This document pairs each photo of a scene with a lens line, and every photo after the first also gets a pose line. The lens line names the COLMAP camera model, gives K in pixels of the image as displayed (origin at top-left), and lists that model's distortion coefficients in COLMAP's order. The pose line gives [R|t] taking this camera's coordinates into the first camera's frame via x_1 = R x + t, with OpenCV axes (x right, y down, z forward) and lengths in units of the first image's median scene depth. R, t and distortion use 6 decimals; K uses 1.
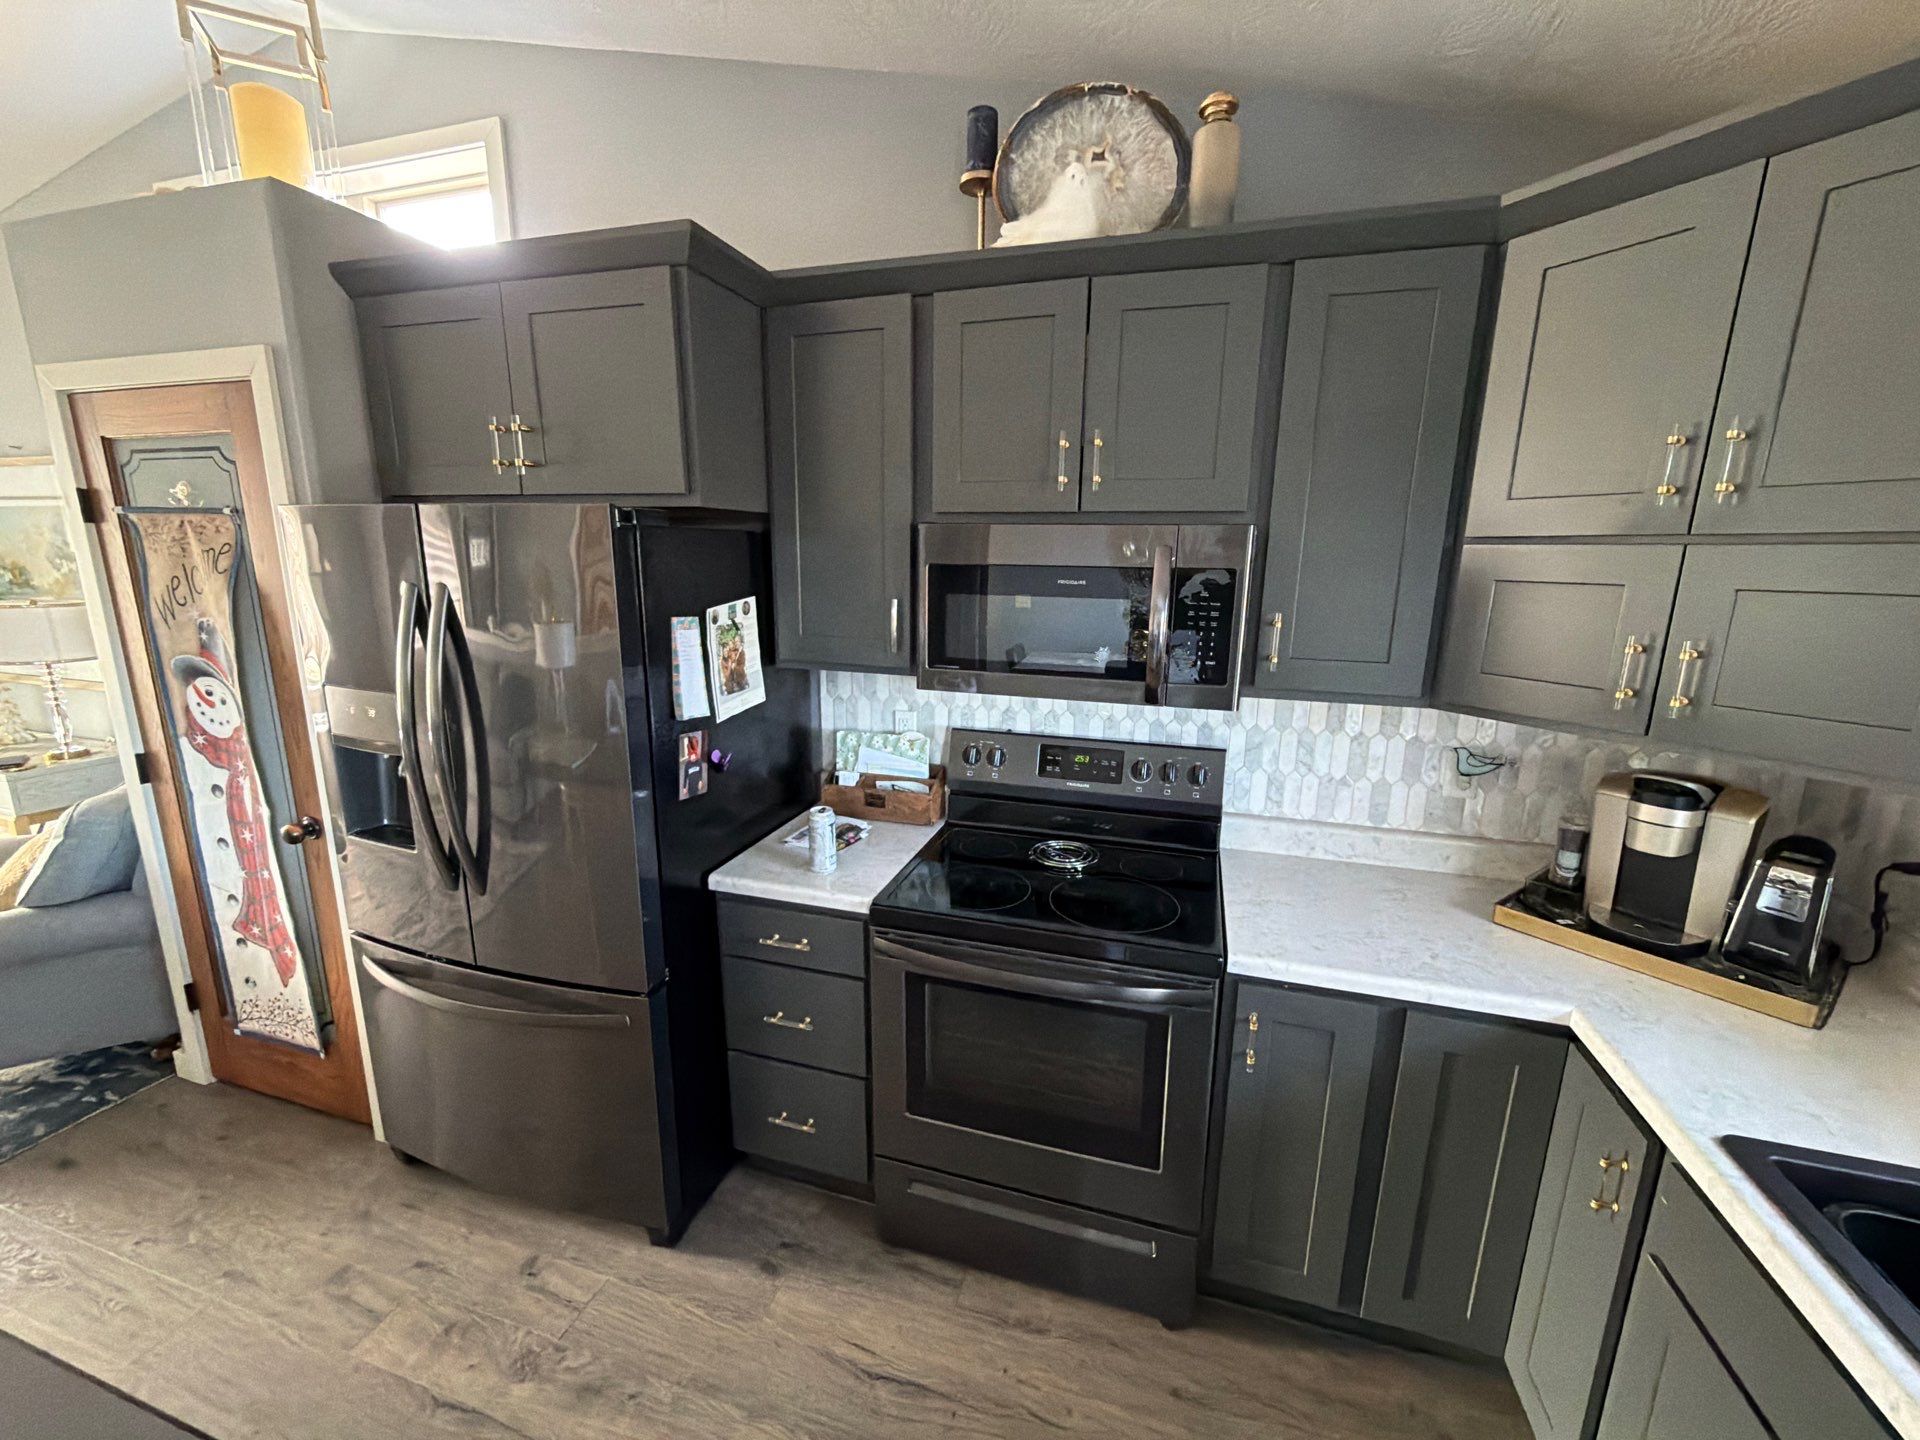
lens RADIAL K [[762.0, 0, 962.0], [0, 762.0, 719.8], [0, 0, 1]] dist [0.000078, 0.000178]
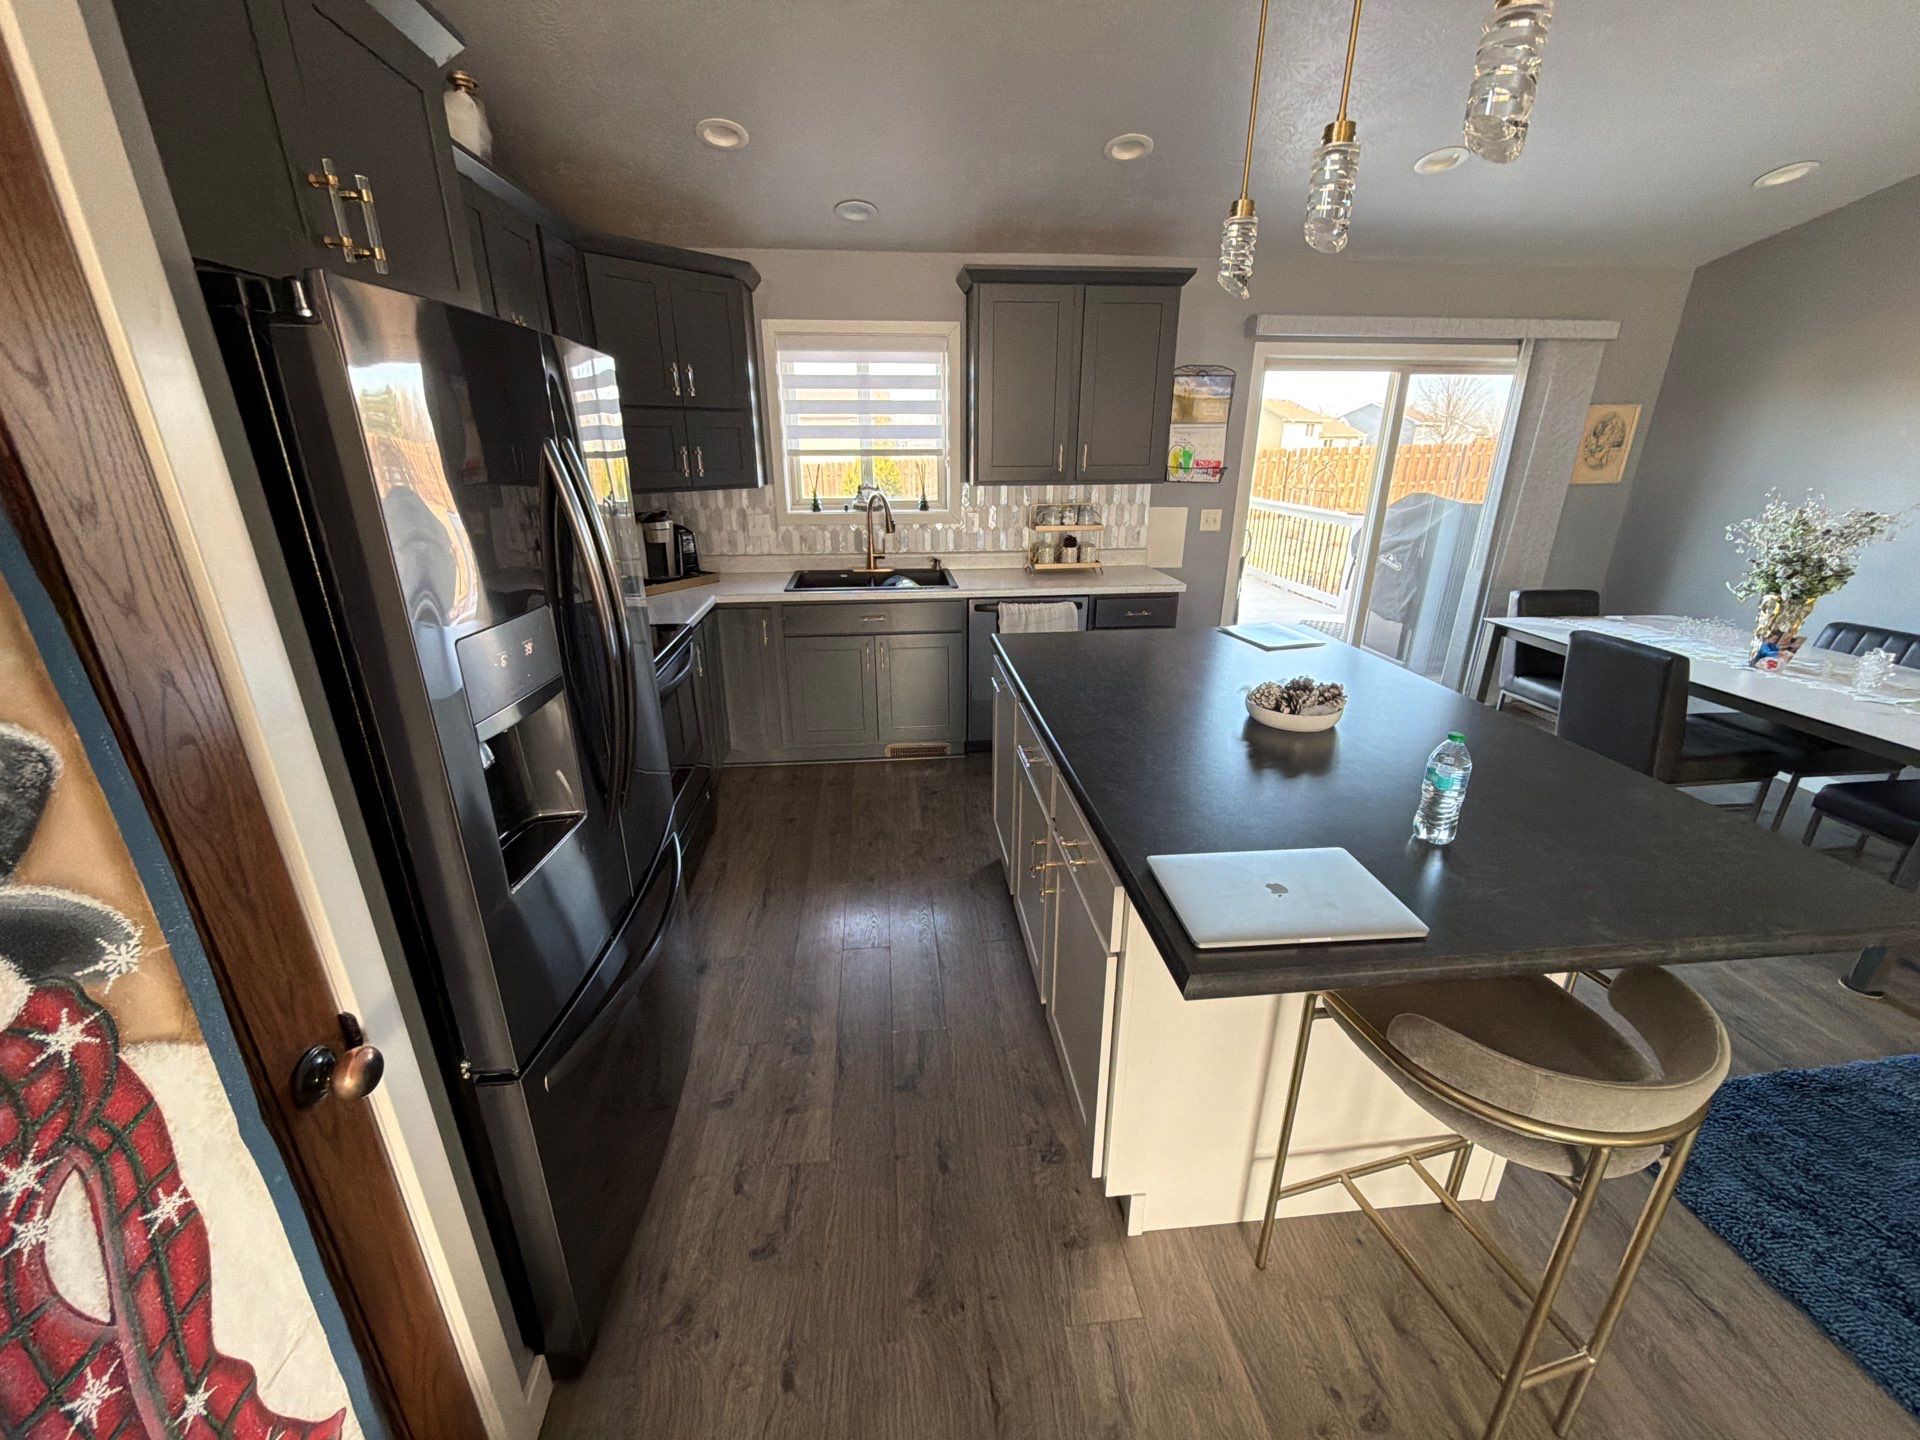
lens RADIAL K [[762.0, 0, 954.1], [0, 762.0, 722.1], [0, 0, 1]] dist [0.000078, 0.000178]
pose [[-0.380452, -0.339060, 0.860404, -1.281811], [0.187666, 0.882704, 0.430830, -0.143132], [-0.905559, 0.325379, -0.272196, 0.734158]]
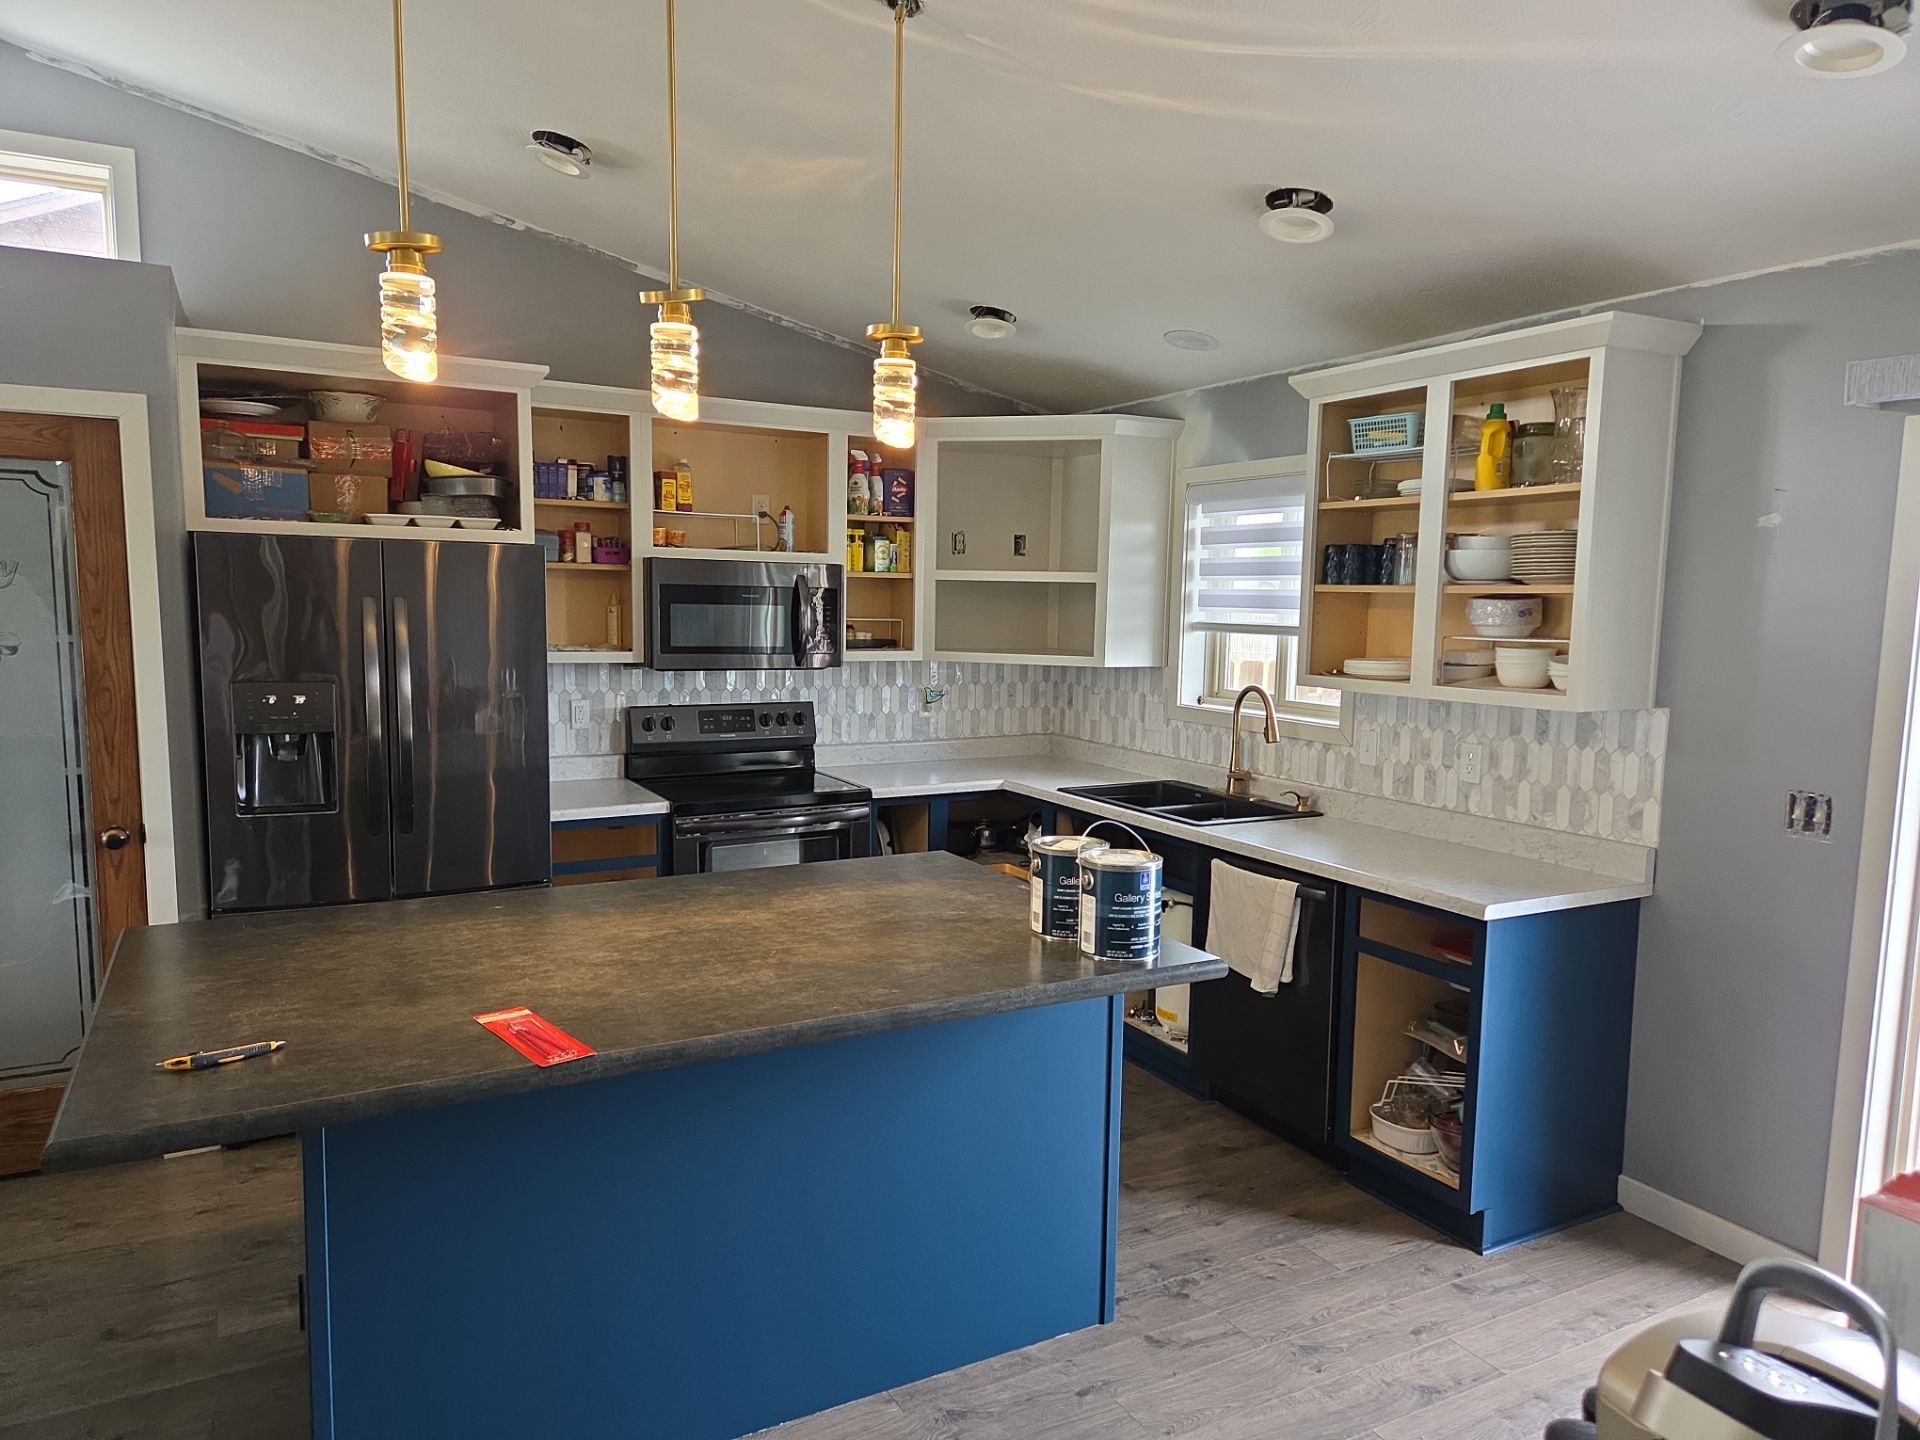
lens RADIAL K [[1278.7, 0, 962.3], [0, 1278.7, 743.6], [0, 0, 1]] dist [0.067676, -0.043553]
pose [[0.697198, -0.087187, 0.711557, -1.299525], [0.142031, 0.989700, -0.017897, 0.212048], [-0.702668, 0.113541, 0.702400, -1.046518]]
